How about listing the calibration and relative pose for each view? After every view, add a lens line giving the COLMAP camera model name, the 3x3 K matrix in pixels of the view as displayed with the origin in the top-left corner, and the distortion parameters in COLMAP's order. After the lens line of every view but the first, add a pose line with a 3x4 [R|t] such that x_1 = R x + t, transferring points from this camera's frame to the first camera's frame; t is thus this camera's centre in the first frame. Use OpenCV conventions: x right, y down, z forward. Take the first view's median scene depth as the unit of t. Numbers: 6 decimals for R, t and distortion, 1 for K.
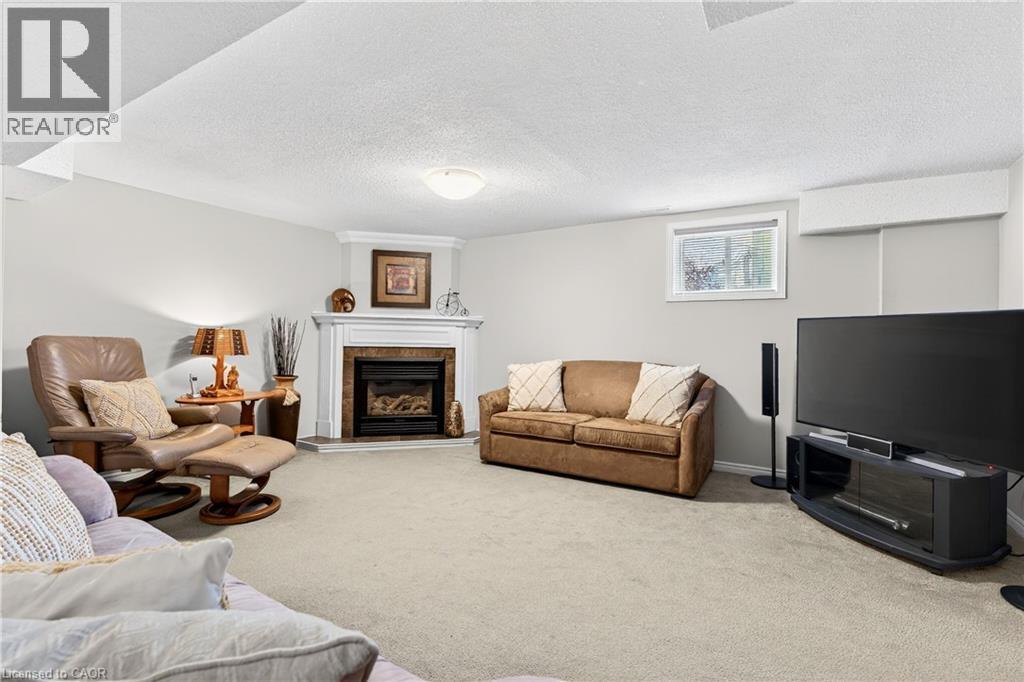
lens RADIAL K [[461.1, 0, 508.8], [0, 461.1, 336.6], [0, 0, 1]] dist [0.000637, -0.000304]
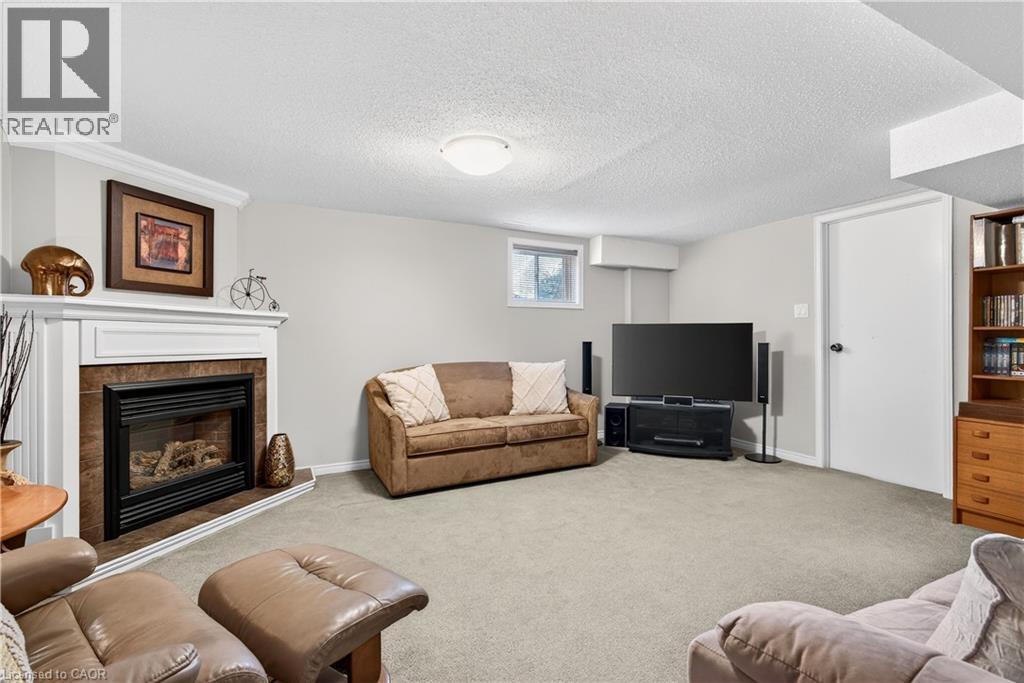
lens RADIAL K [[461.1, 0, 506.6], [0, 461.1, 339.4], [0, 0, 1]] dist [0.000637, -0.000304]
pose [[0.527631, -0.016585, 0.849312, -0.529611], [0.007997, 0.999862, 0.014557, -0.010071], [-0.849436, -0.000889, 0.527691, 0.349442]]
